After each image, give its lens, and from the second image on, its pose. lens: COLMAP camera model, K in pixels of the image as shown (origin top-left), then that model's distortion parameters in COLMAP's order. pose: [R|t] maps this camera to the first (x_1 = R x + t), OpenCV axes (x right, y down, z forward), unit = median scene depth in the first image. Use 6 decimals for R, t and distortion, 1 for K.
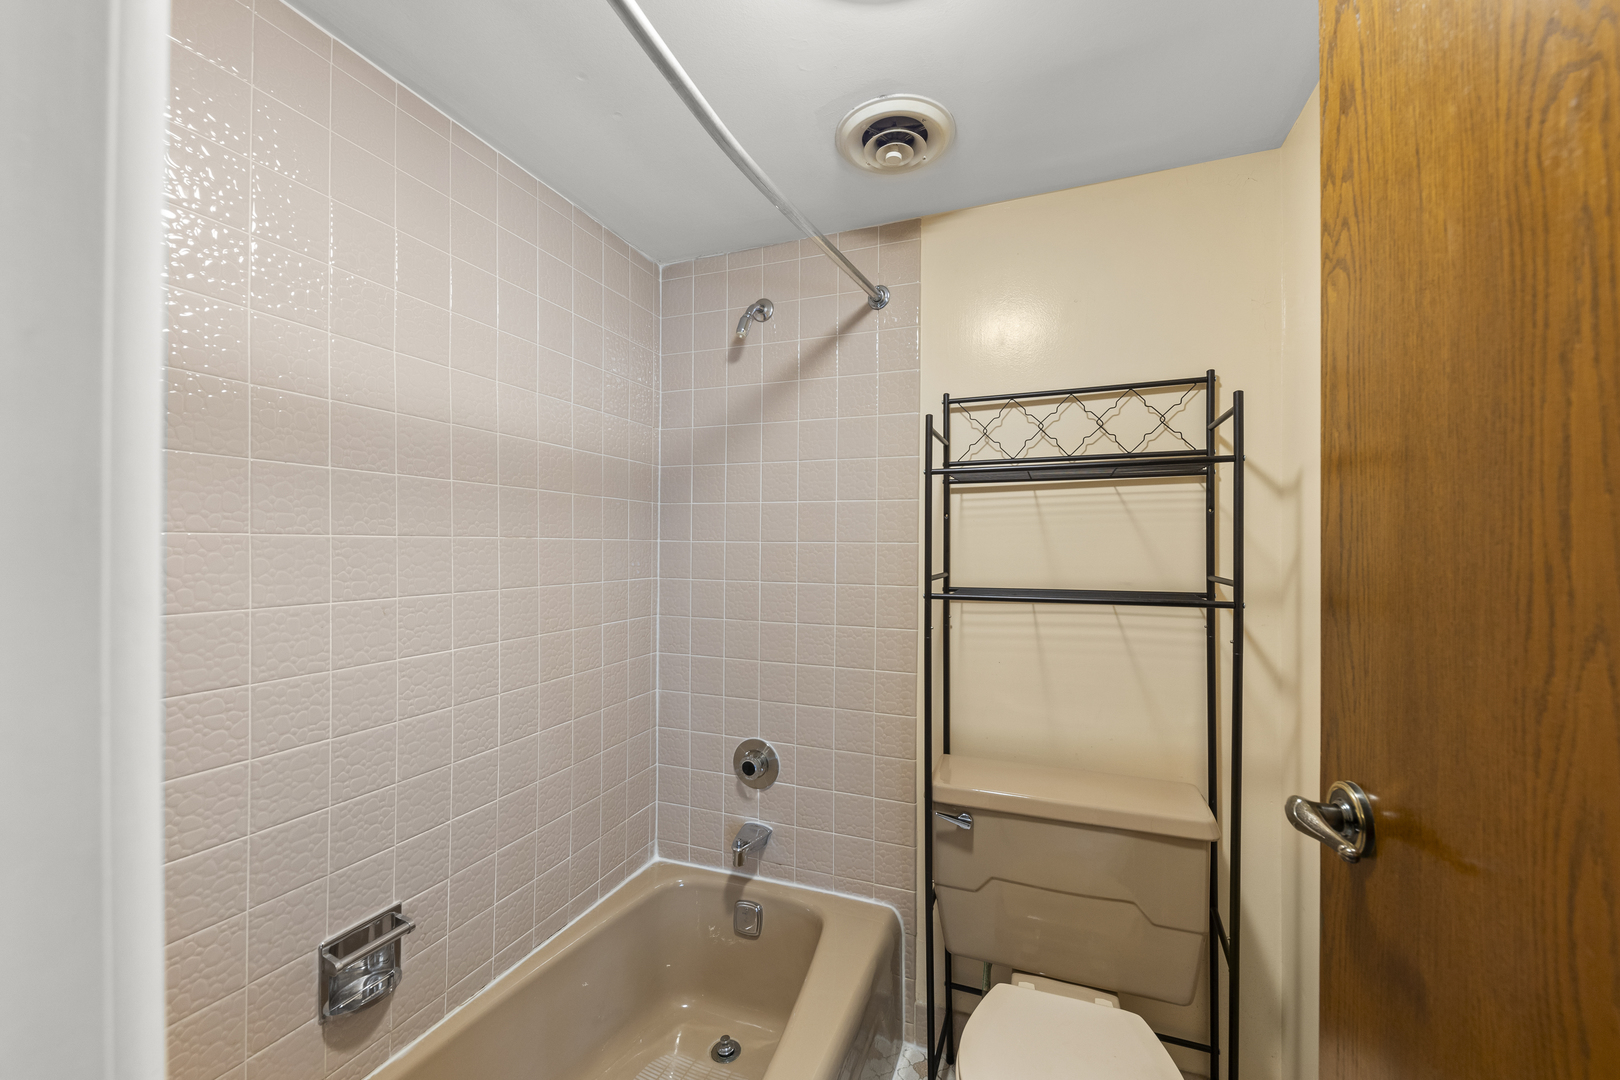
lens RADIAL K [[632.9, 0, 805.2], [0, 632.9, 543.9], [0, 0, 1]] dist [0.007524, -0.000107]
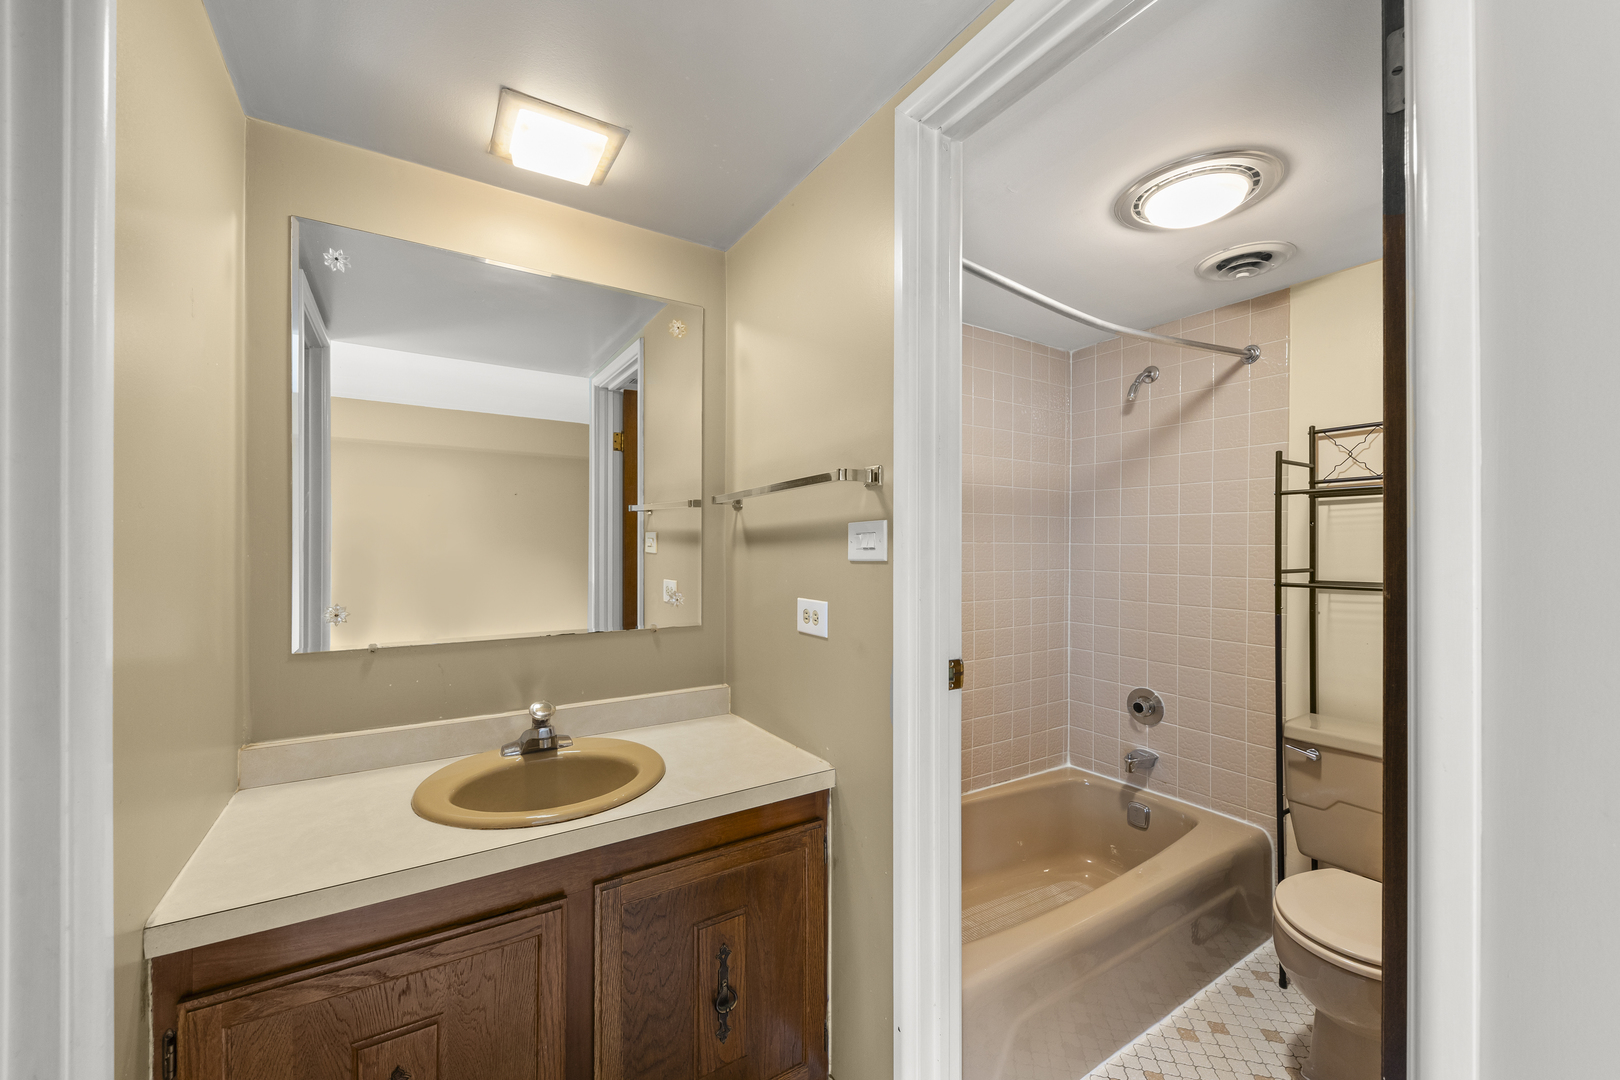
lens RADIAL K [[632.9, 0, 800.3], [0, 632.9, 546.4], [0, 0, 1]] dist [0.007524, -0.000107]
pose [[0.804836, -0.000606, -0.593497, 0.138340], [0.001659, 0.999998, 0.001228, -0.002073], [0.593495, -0.001973, 0.804835, -0.552087]]
